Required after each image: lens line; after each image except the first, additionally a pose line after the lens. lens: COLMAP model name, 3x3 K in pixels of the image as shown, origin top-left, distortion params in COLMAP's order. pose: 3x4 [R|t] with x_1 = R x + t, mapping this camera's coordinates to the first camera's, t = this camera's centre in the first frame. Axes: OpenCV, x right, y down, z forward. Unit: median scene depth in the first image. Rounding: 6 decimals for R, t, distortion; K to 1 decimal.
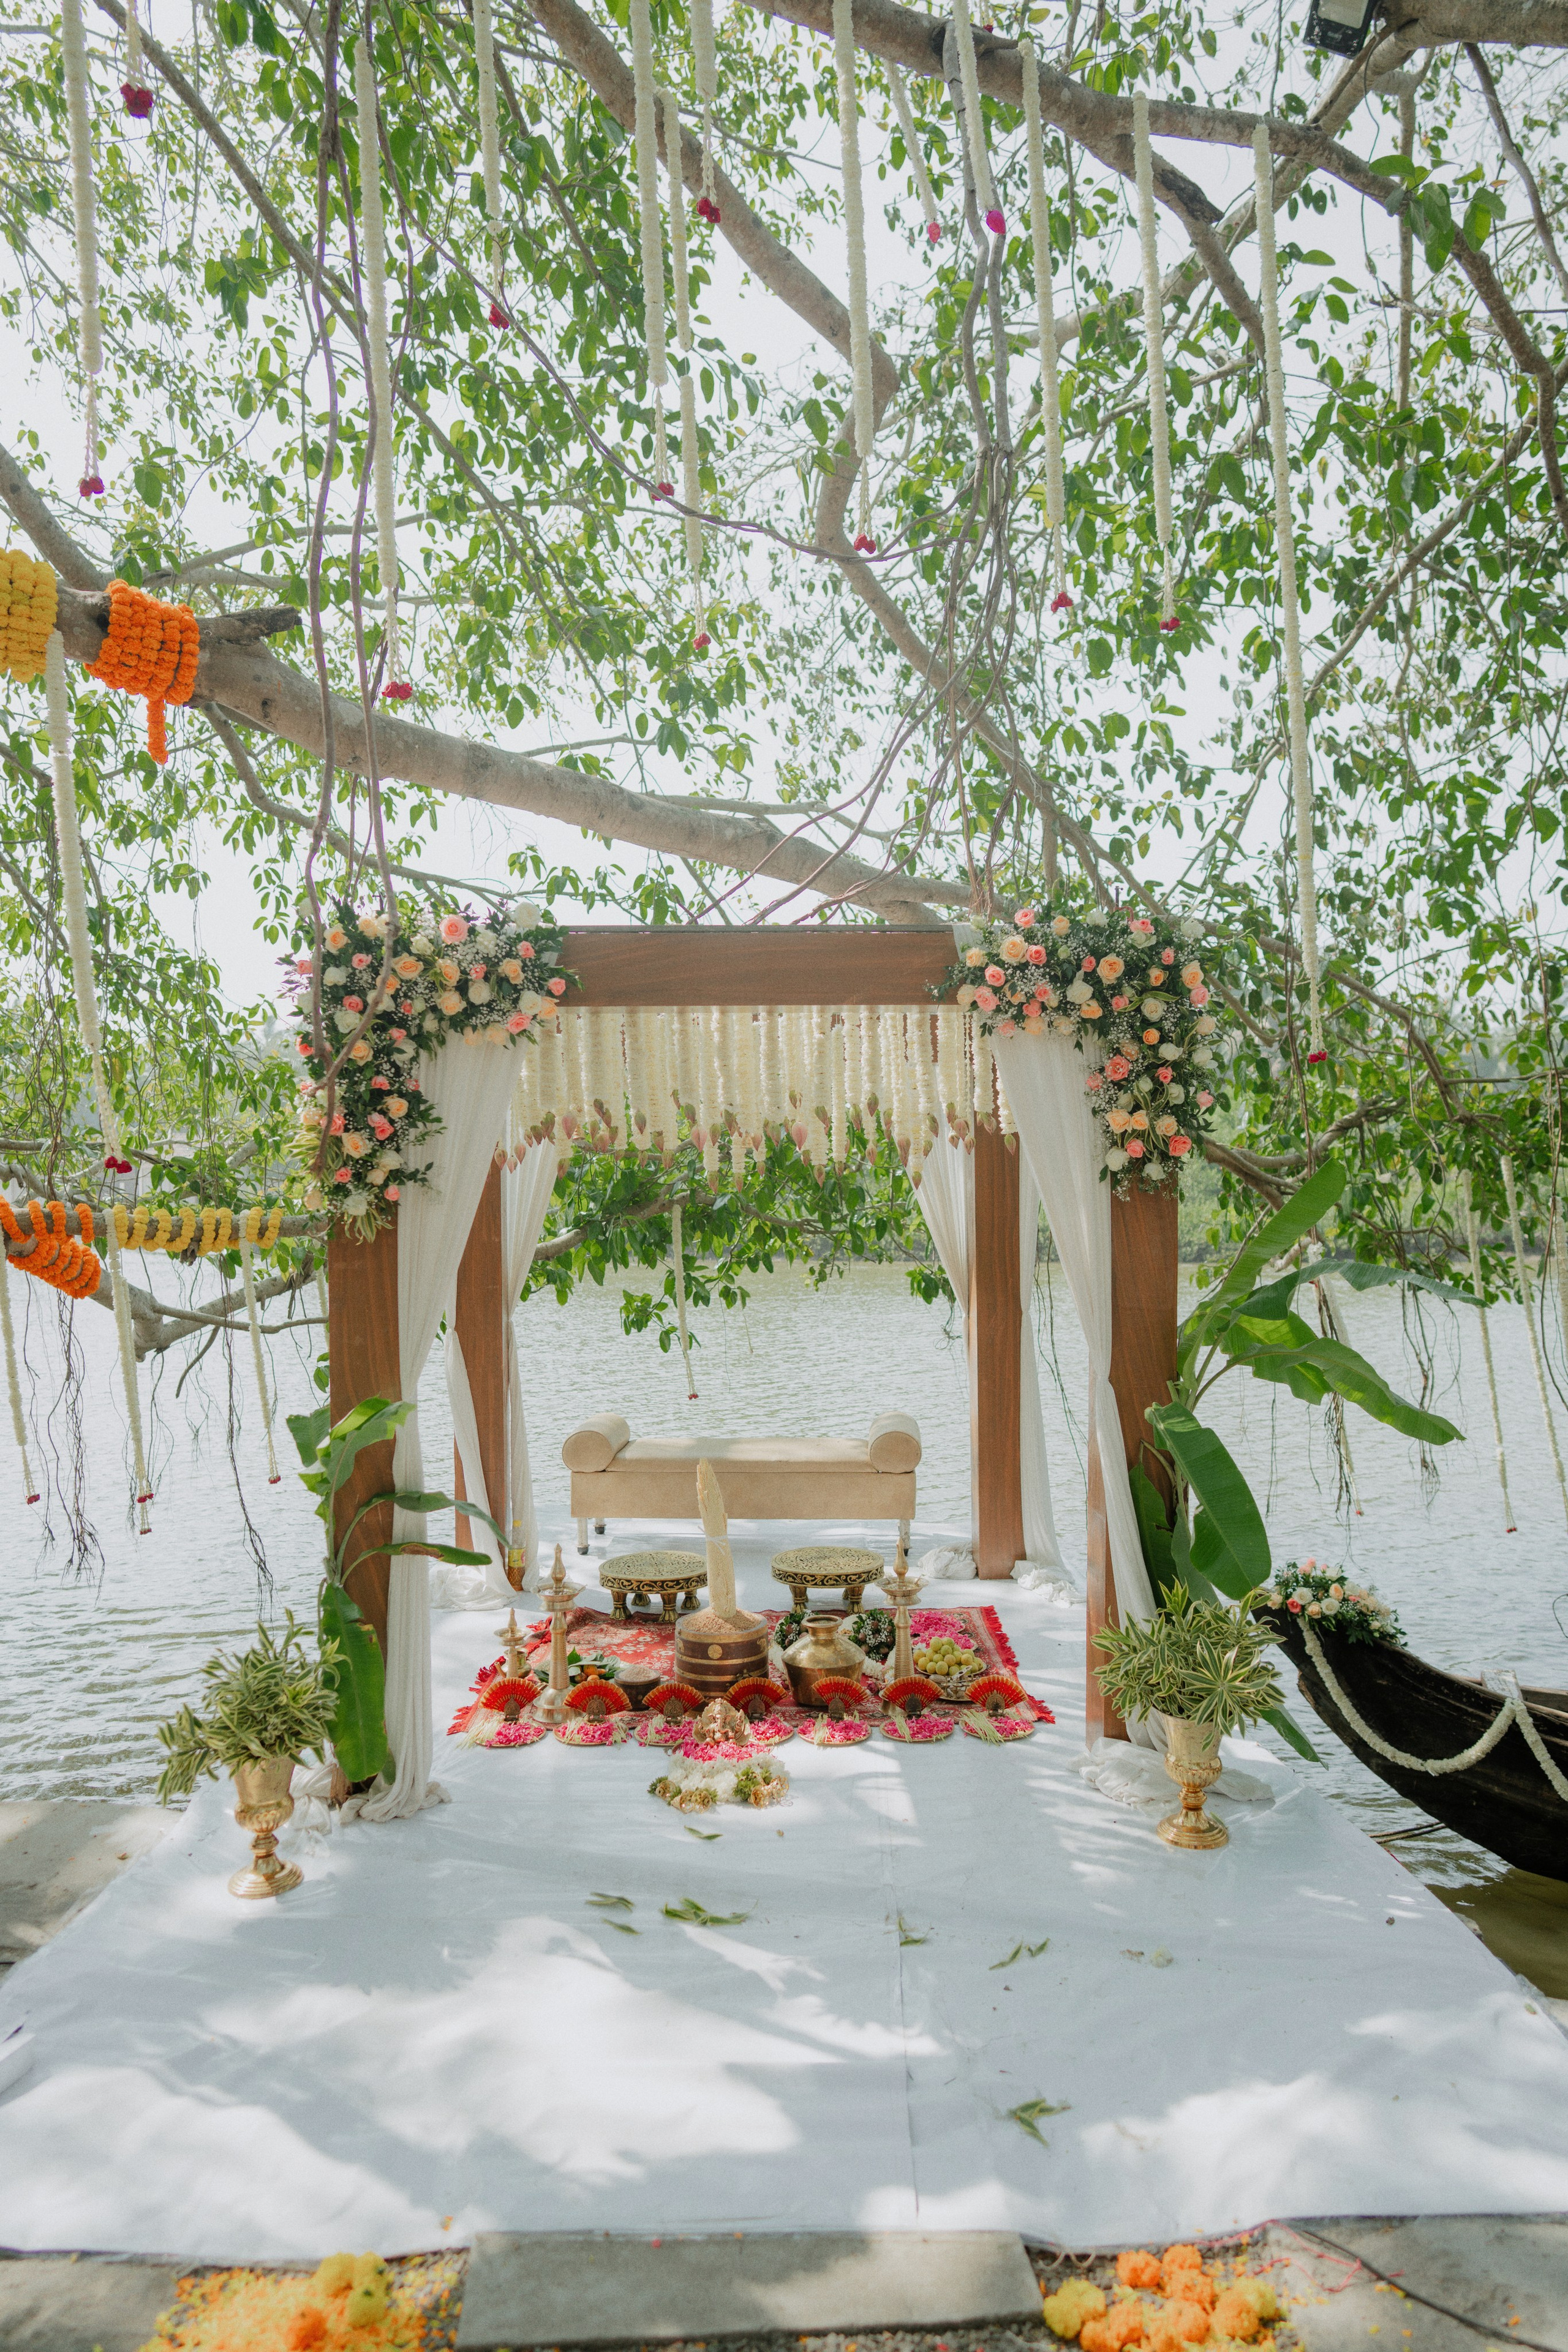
lens RADIAL K [[1592.7, 0, 782.6], [0, 1592.7, 1174.5], [0, 0, 1]] dist [0.001429, -0.000506]
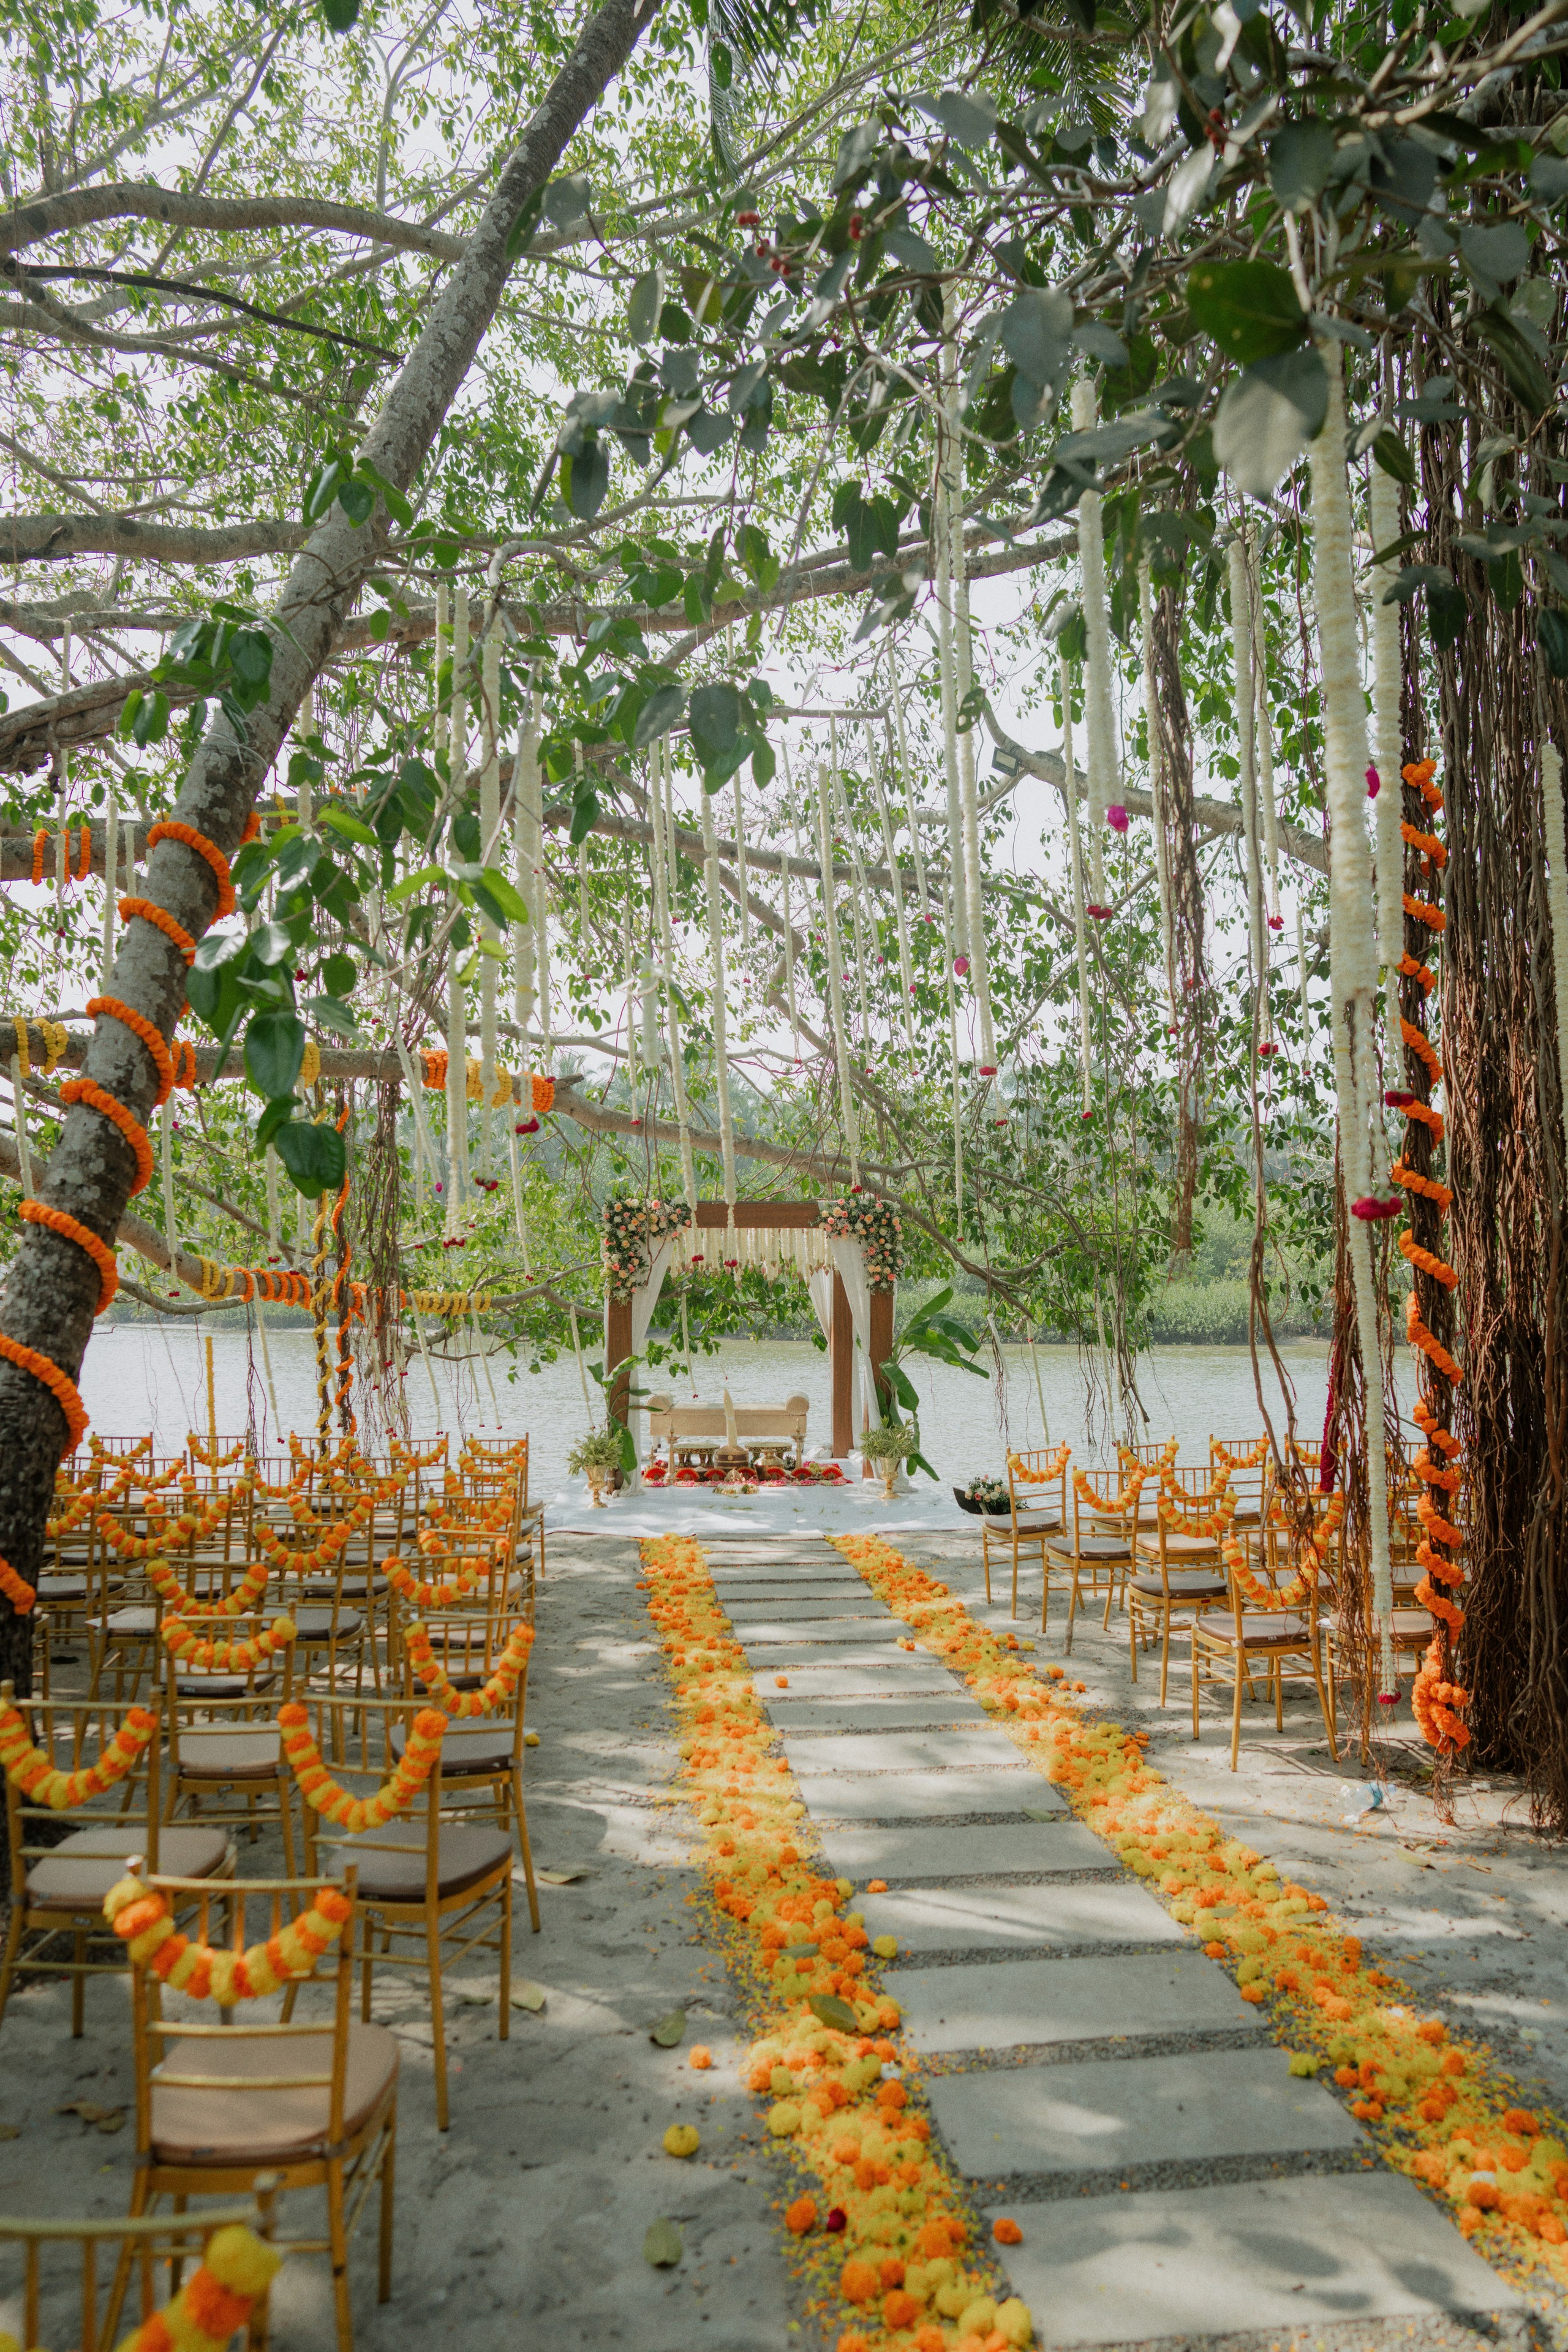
lens RADIAL K [[1592.7, 0, 787.4], [0, 1592.7, 1185.3], [0, 0, 1]] dist [0.001429, -0.000506]
pose [[0.998229, 0.016371, 0.057192, -0.124235], [-0.013760, 0.998858, -0.045749, -0.051724], [-0.057876, 0.044881, 0.997314, -2.017453]]
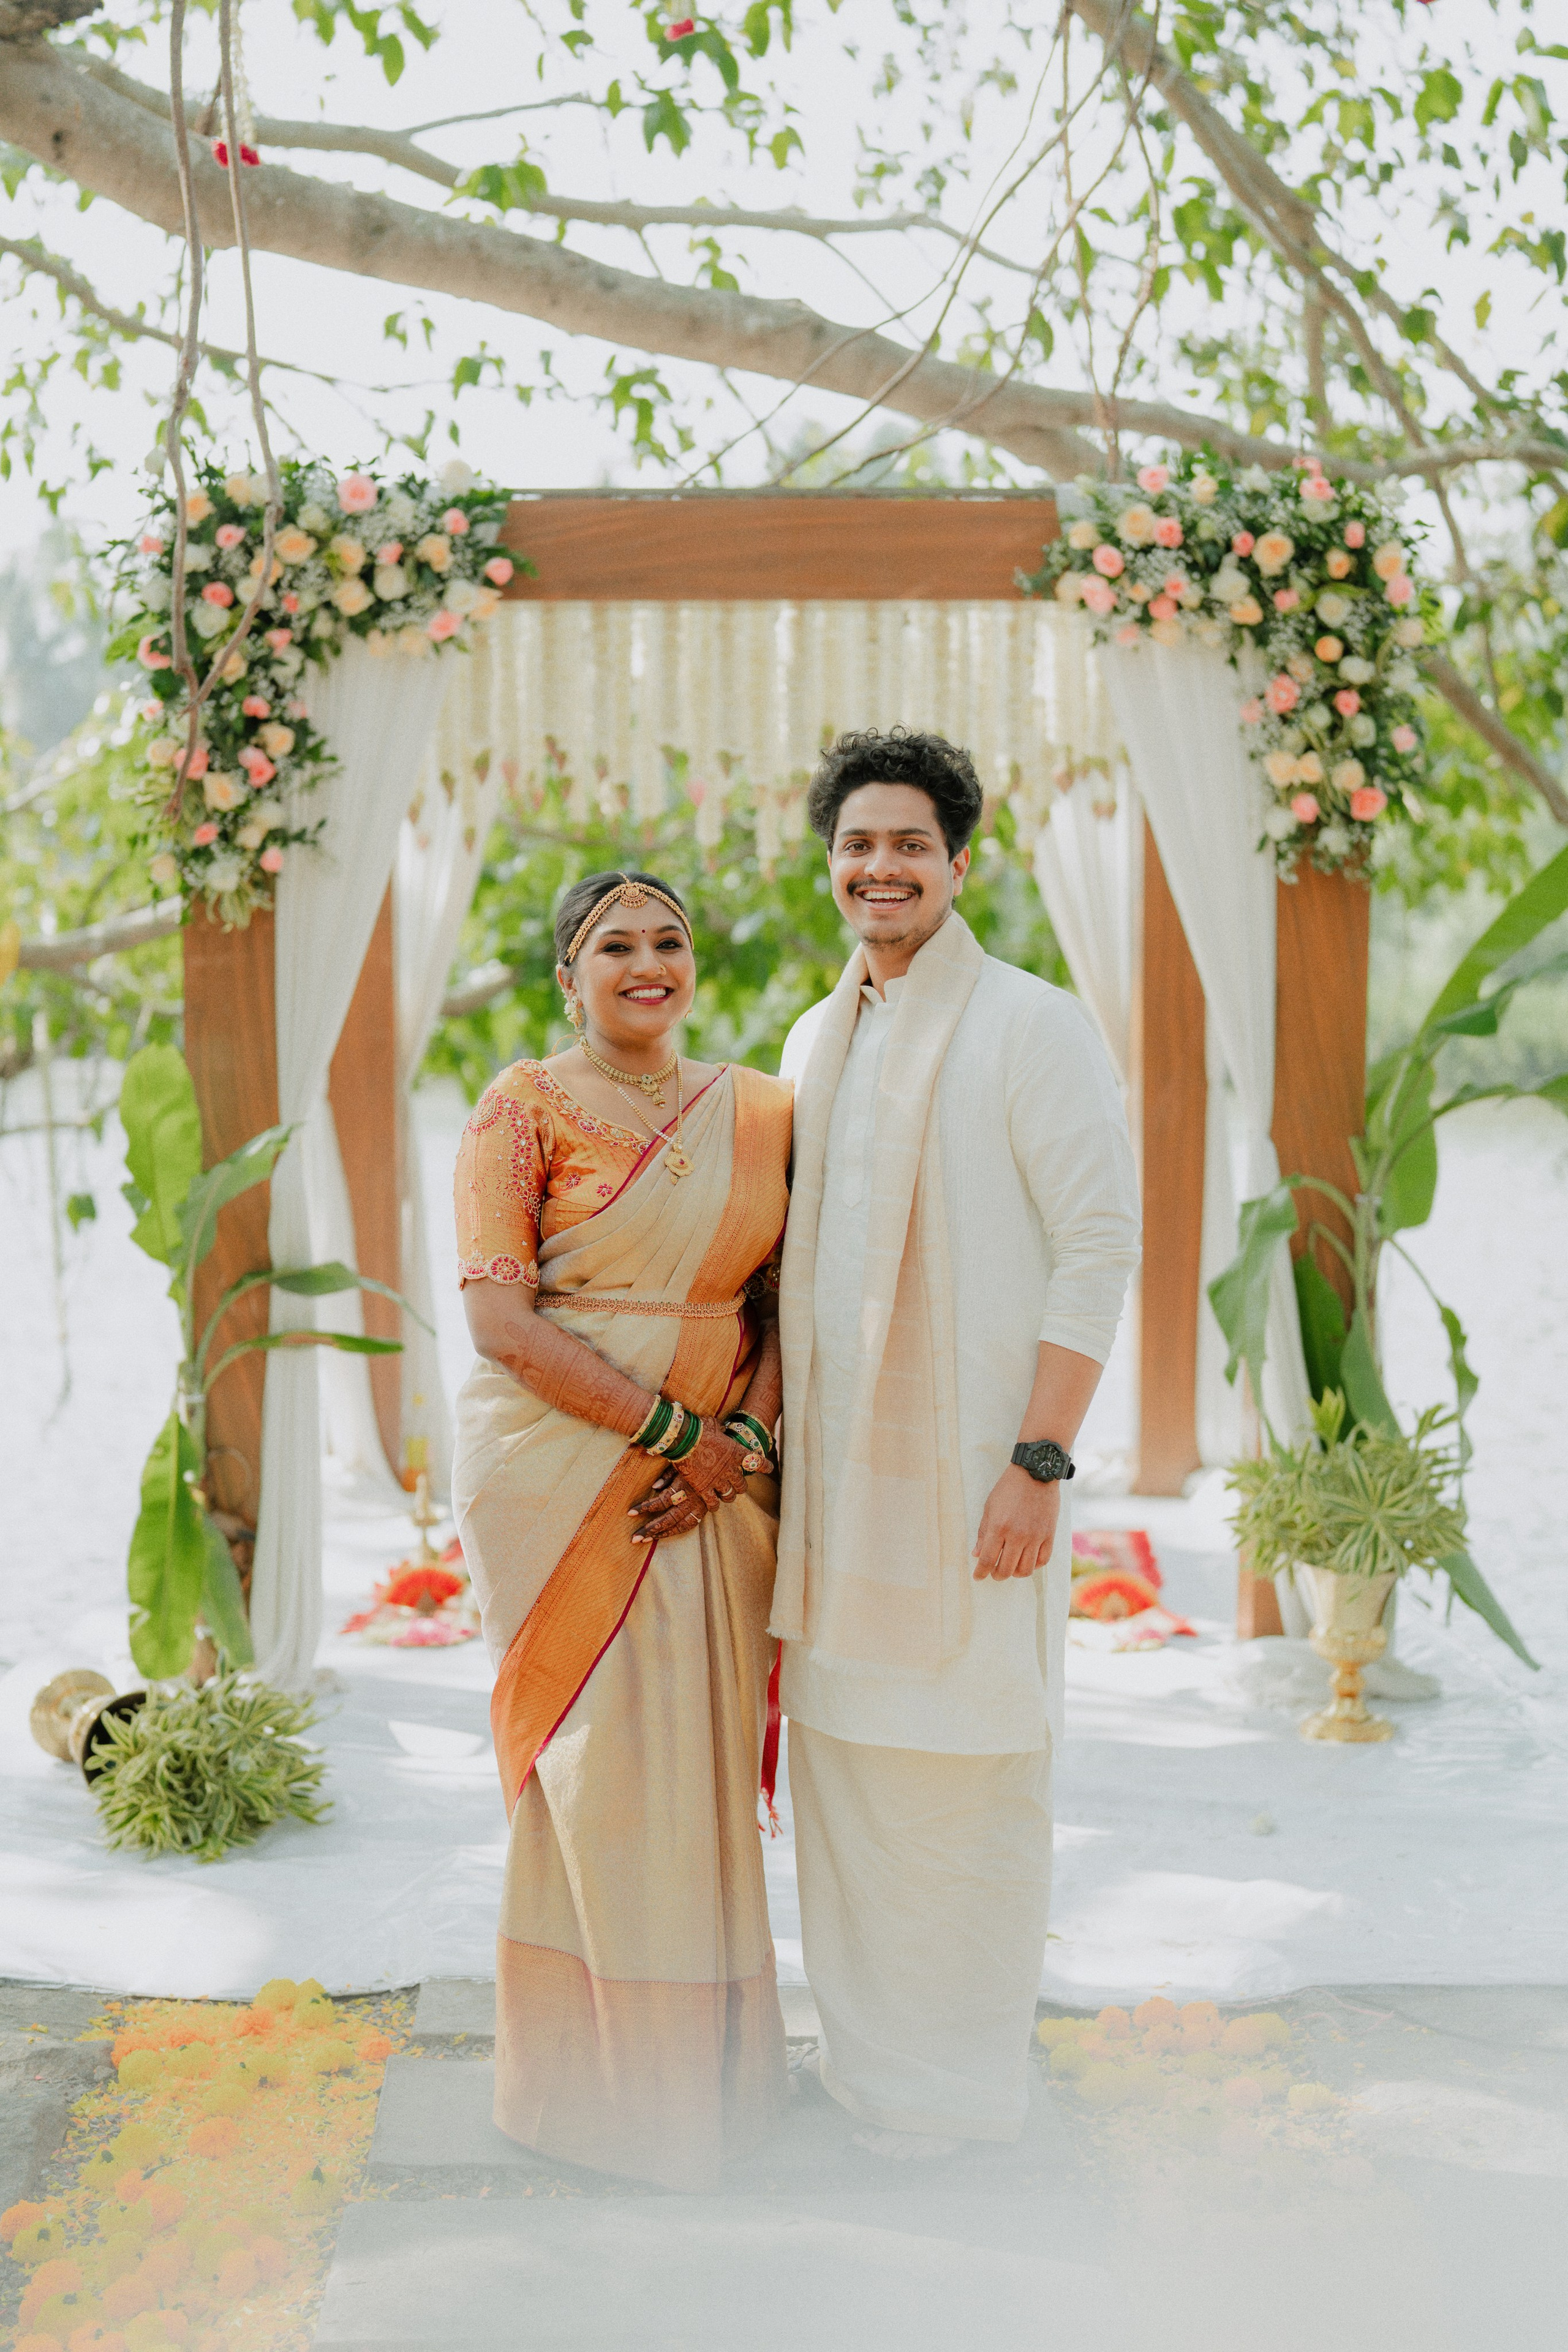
lens RADIAL K [[3262.3, 0, 761.3], [0, 3262.3, 1153.3], [0, 0, 1]] dist [0.086976, 0.000000]
pose [[0.999069, 0.012828, -0.041196, 0.041524], [-0.009910, 0.997479, 0.070267, 0.037522], [0.041994, -0.069793, 0.996677, -0.482498]]
